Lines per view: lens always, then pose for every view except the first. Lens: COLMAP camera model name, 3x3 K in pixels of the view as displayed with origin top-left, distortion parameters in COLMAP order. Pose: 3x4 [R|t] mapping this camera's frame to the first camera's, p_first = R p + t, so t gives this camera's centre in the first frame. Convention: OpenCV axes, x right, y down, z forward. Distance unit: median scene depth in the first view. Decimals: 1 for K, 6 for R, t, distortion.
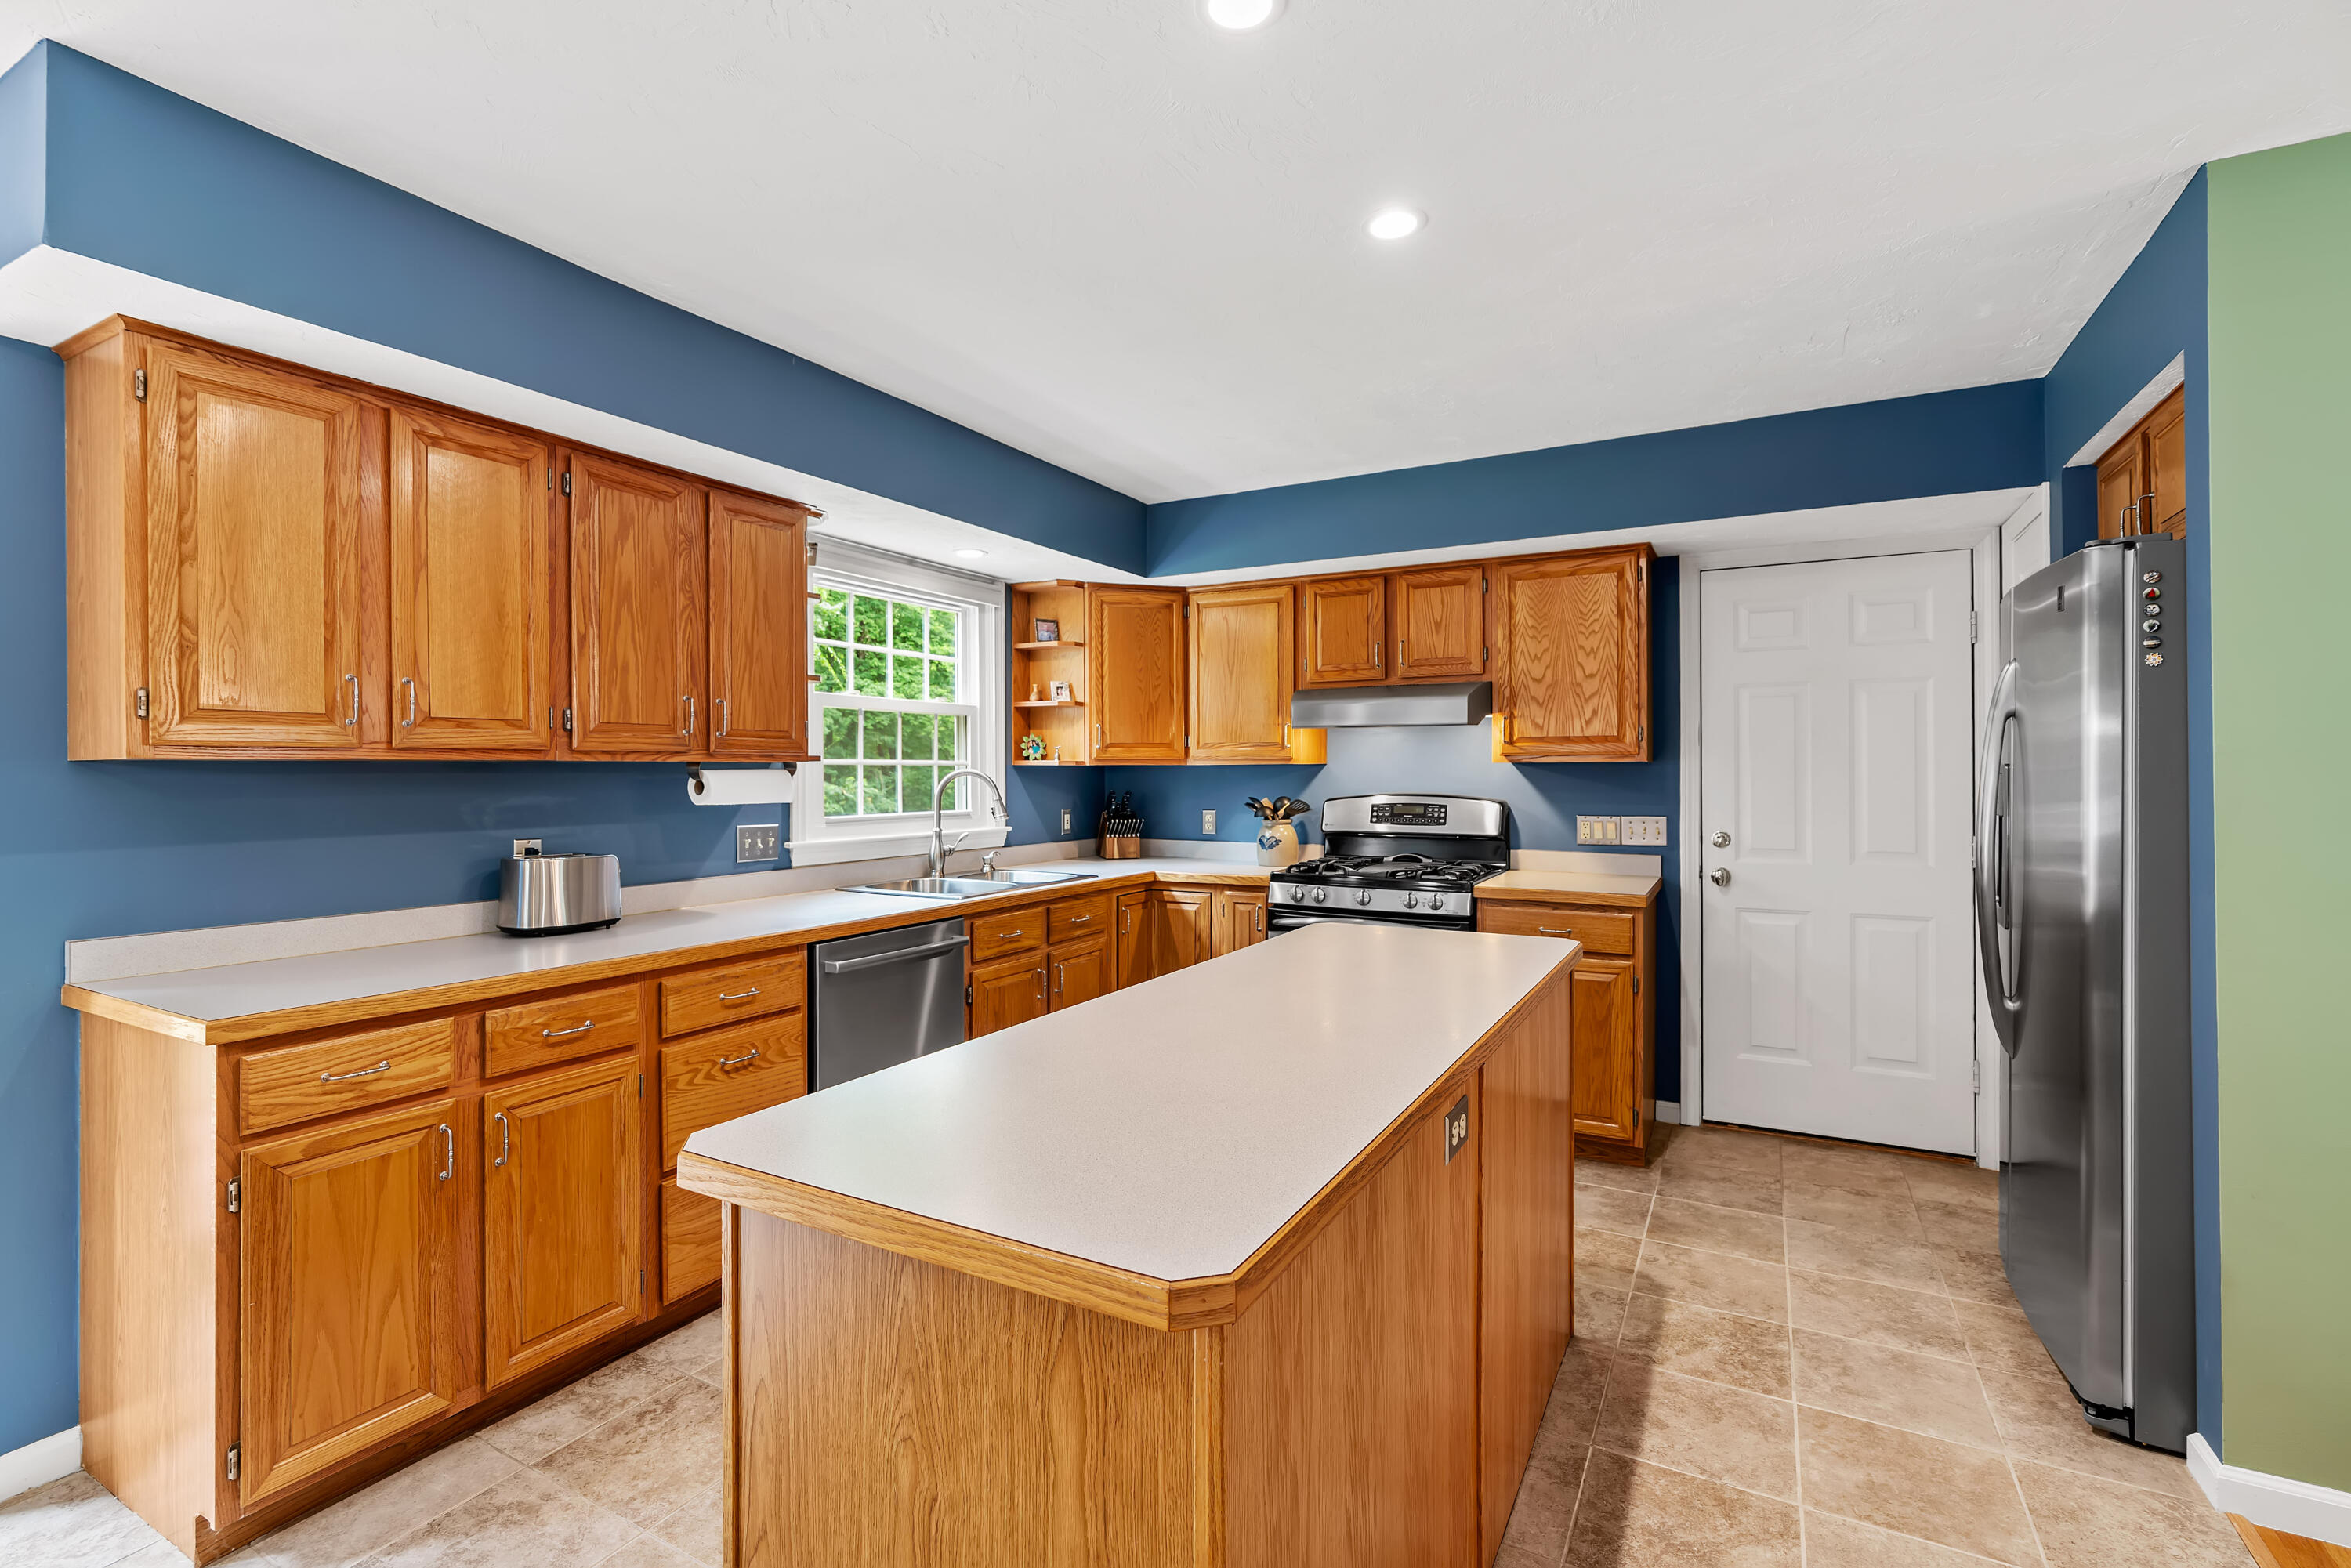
lens RADIAL K [[1050.6, 0, 1176.9], [0, 1050.6, 769.5], [0, 0, 1]] dist [-0.015037, 0.000375]
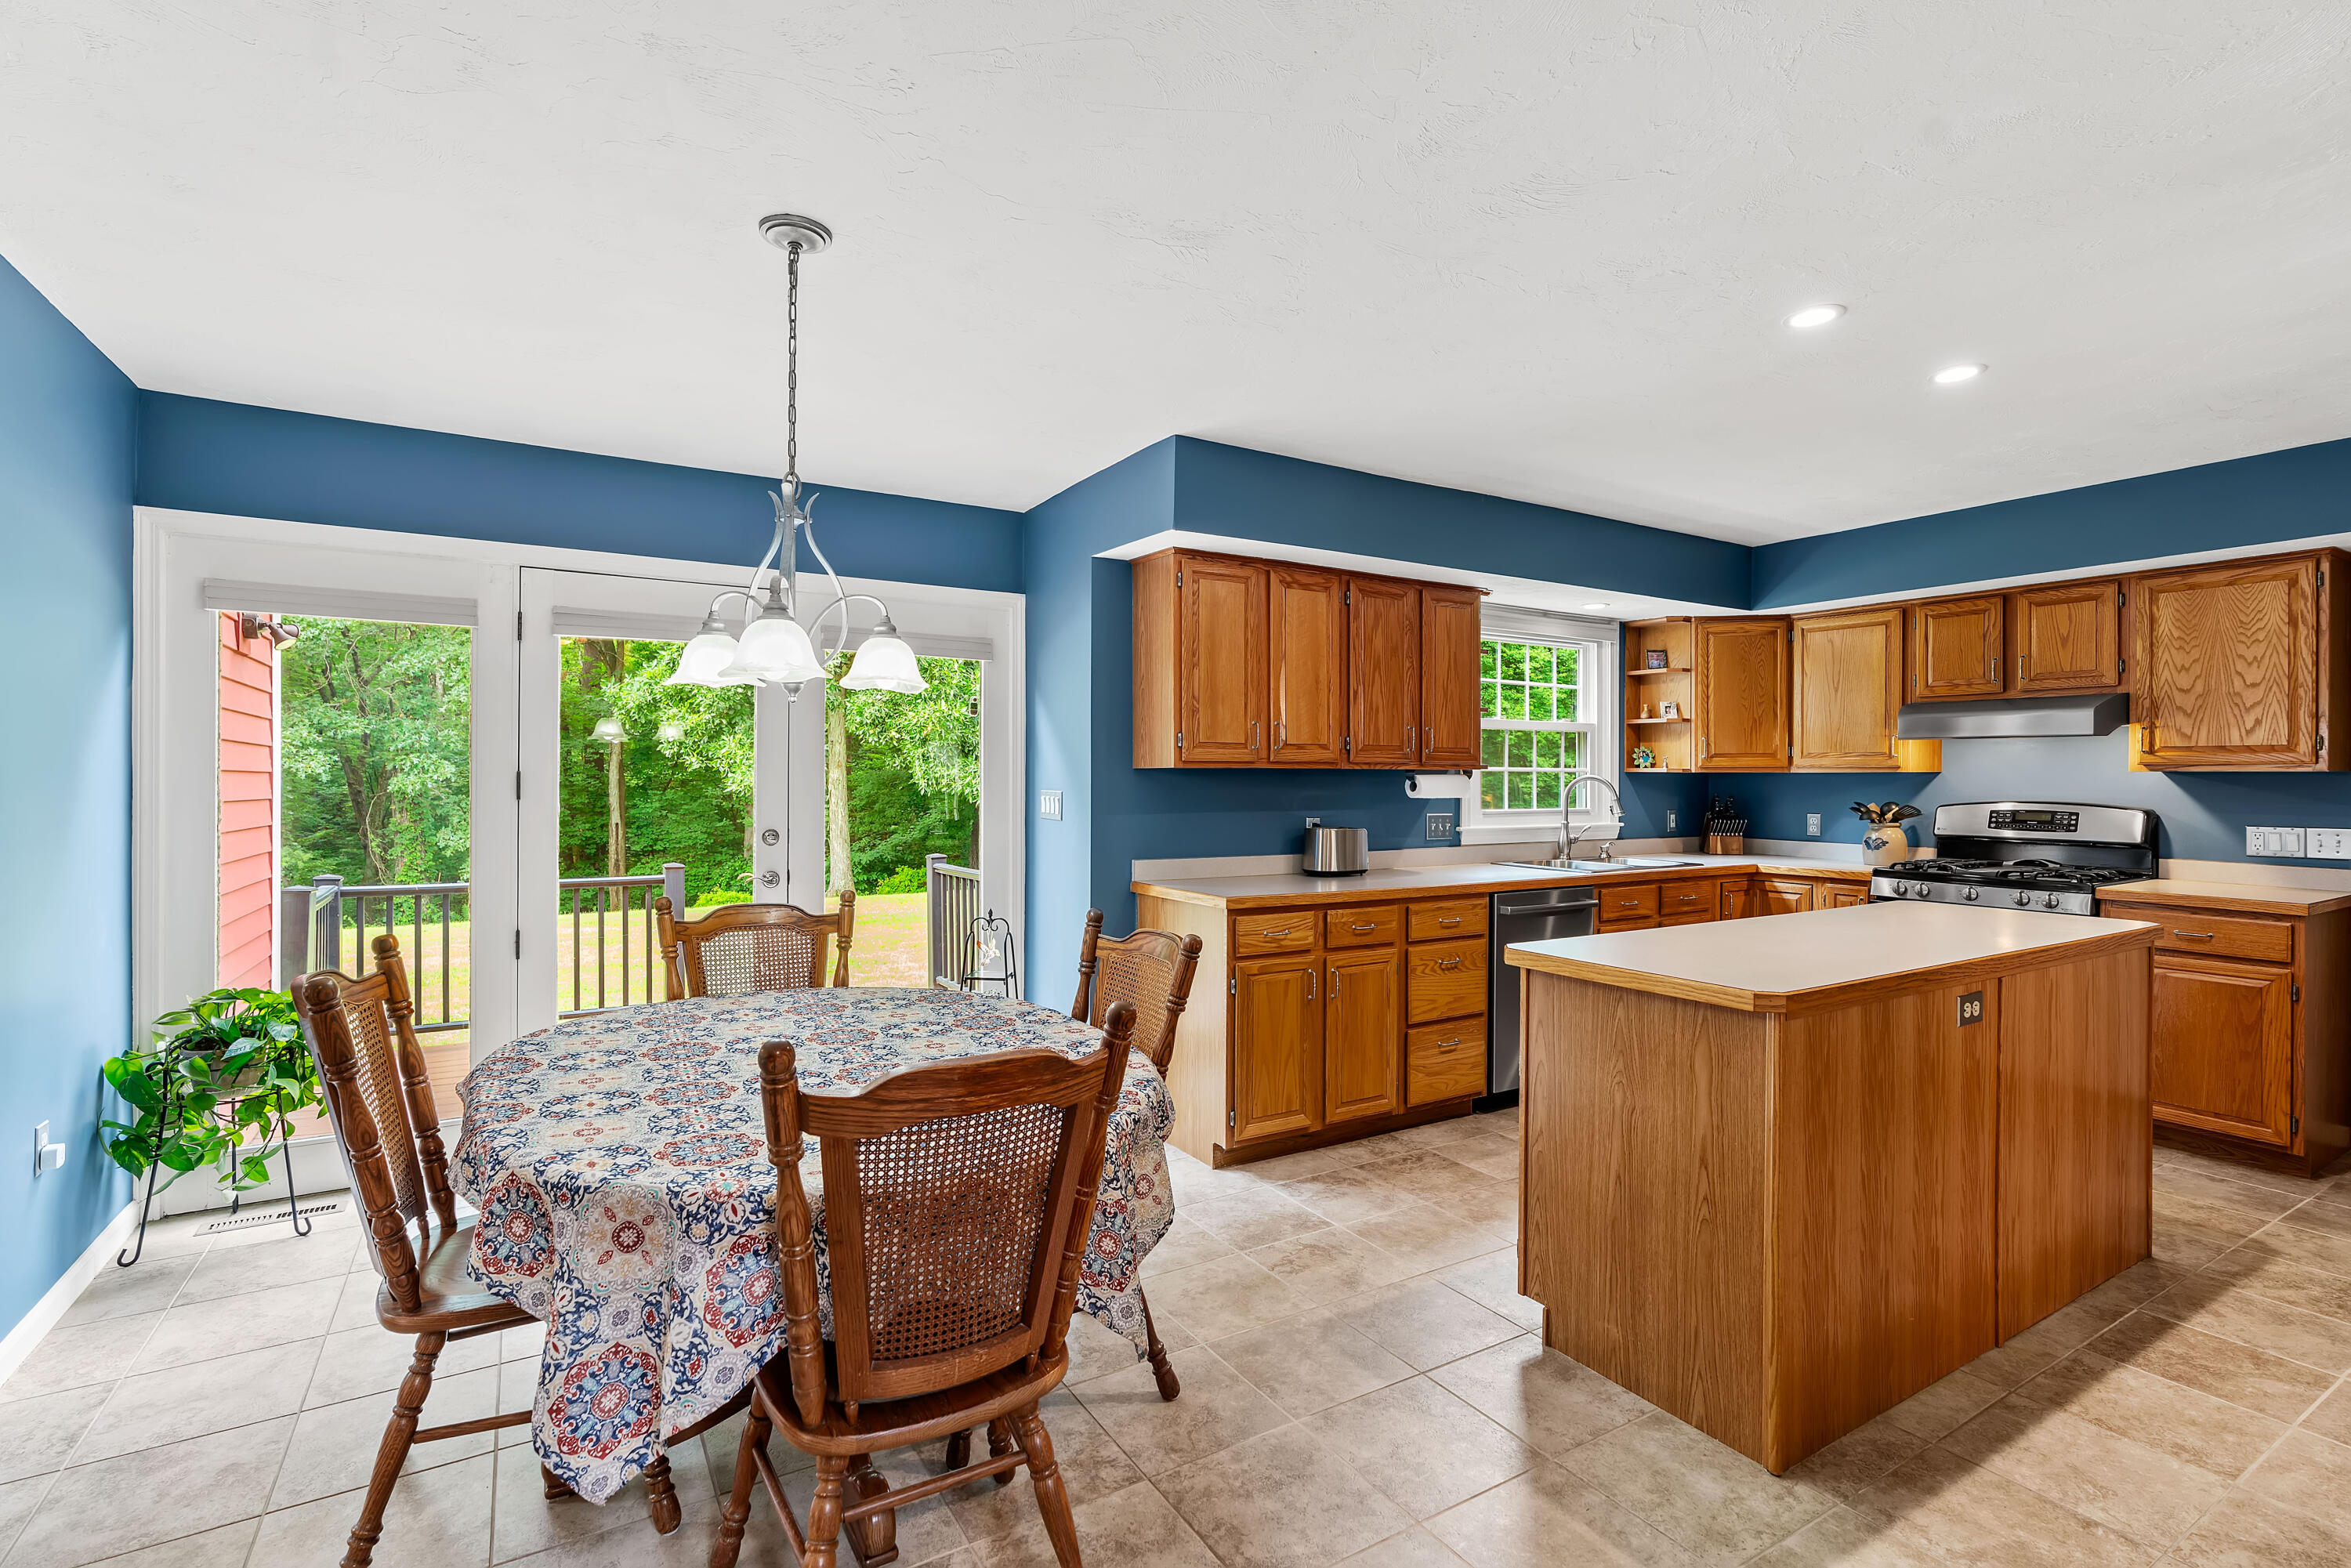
lens RADIAL K [[1078.0, 0, 1175.6], [0, 1078.0, 777.2], [0, 0, 1]] dist [-0.016324, 0.008805]
pose [[0.866720, 0.006606, -0.498751, 0.014106], [-0.005264, 0.999978, 0.004097, -0.000557], [0.498767, -0.000925, 0.866736, -0.374805]]
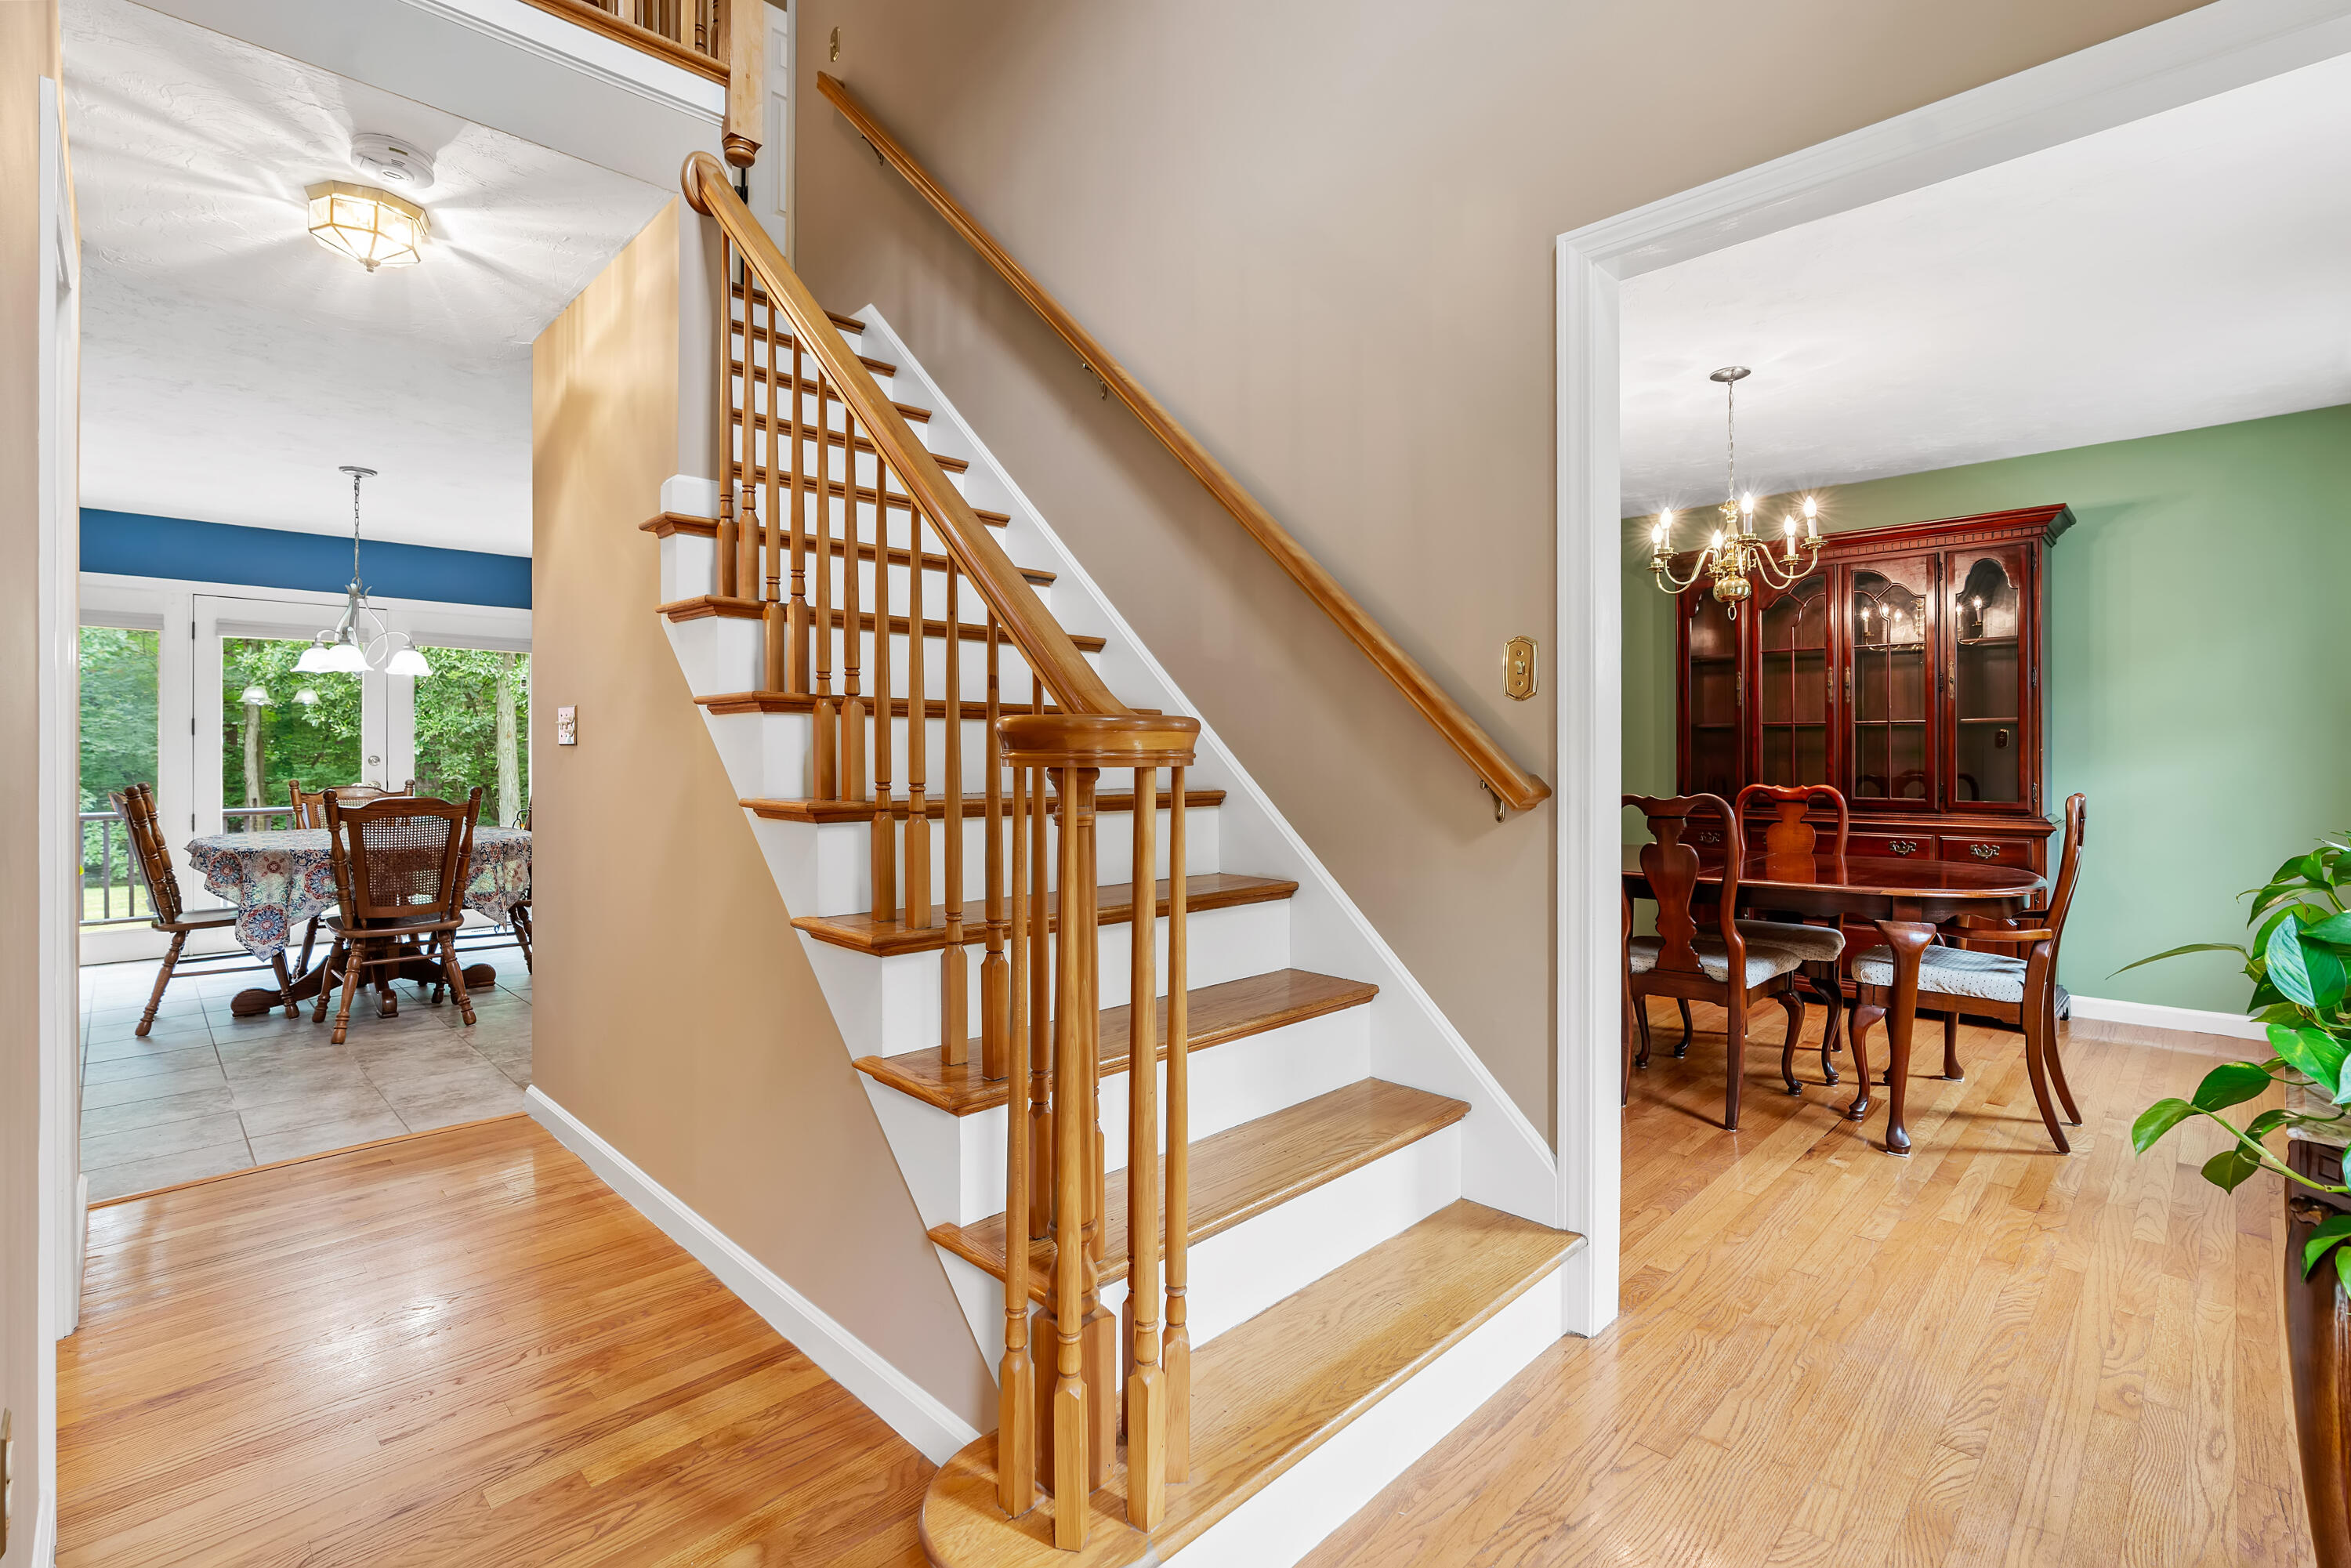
lens RADIAL K [[1070.6, 0, 1170.6], [0, 1070.6, 747.7], [0, 0, 1]] dist [-0.017884, 0.010401]
pose [[0.958558, -0.000026, -0.284897, 0.824454], [-0.000105, 1.000000, -0.000445, 0.043651], [0.284897, 0.000457, 0.958558, -0.908531]]
